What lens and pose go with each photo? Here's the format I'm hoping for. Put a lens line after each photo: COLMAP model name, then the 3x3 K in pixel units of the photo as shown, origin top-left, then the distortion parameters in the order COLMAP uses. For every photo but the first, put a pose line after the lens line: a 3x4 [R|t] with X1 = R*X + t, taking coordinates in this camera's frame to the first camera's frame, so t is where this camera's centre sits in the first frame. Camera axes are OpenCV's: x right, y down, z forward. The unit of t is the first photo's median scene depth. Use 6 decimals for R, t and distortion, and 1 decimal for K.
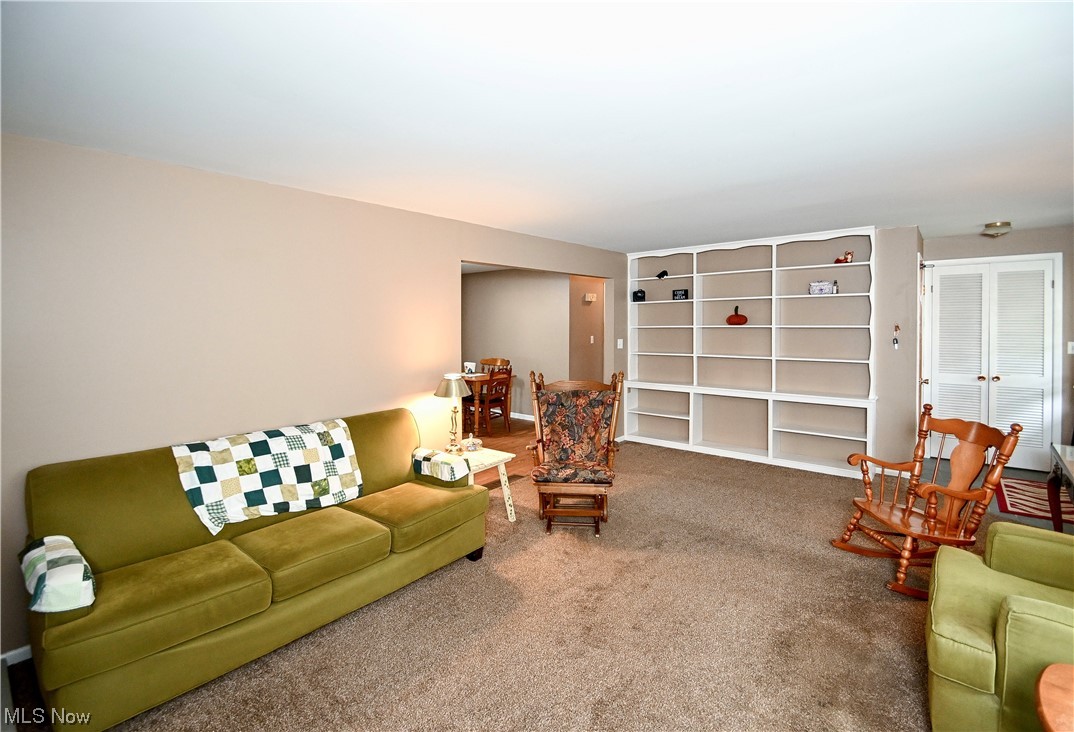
lens RADIAL K [[492.9, 0, 534.3], [0, 492.9, 339.1], [0, 0, 1]] dist [0.017943, -0.017956]
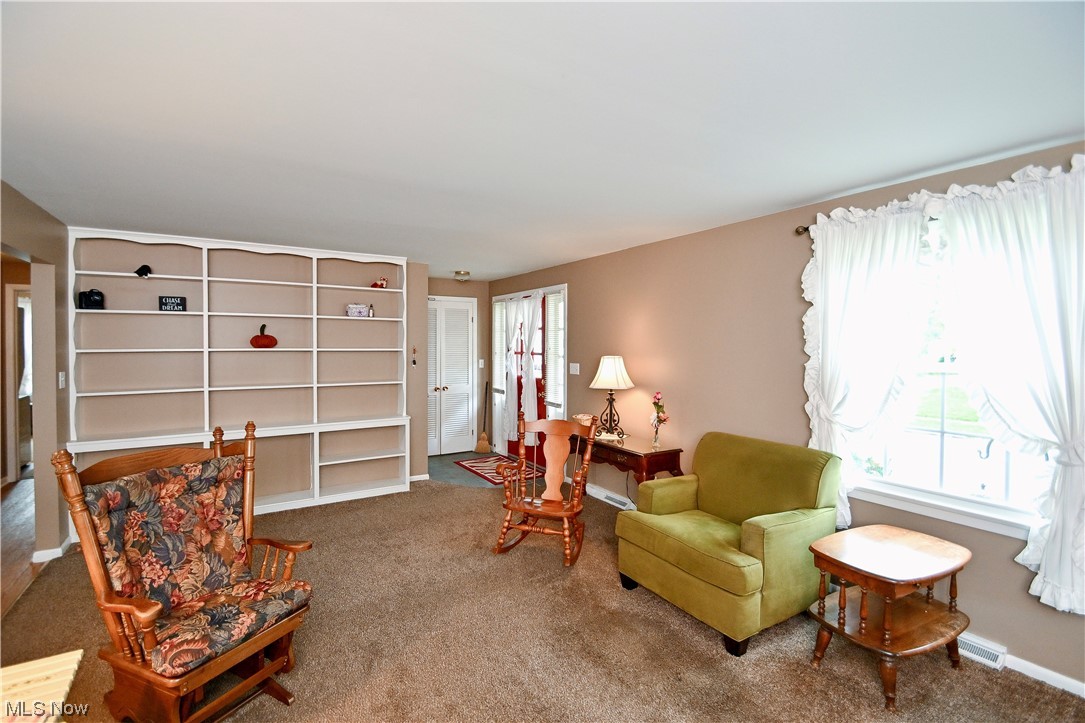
lens RADIAL K [[486.2, 0, 524.2], [0, 486.2, 360.0], [0, 0, 1]] dist [-0.000177, -0.000522]
pose [[0.320842, -0.021568, 0.946887, -0.243821], [0.024464, 0.999596, 0.014479, -0.011134], [-0.946817, 0.018520, 0.321240, 0.396828]]
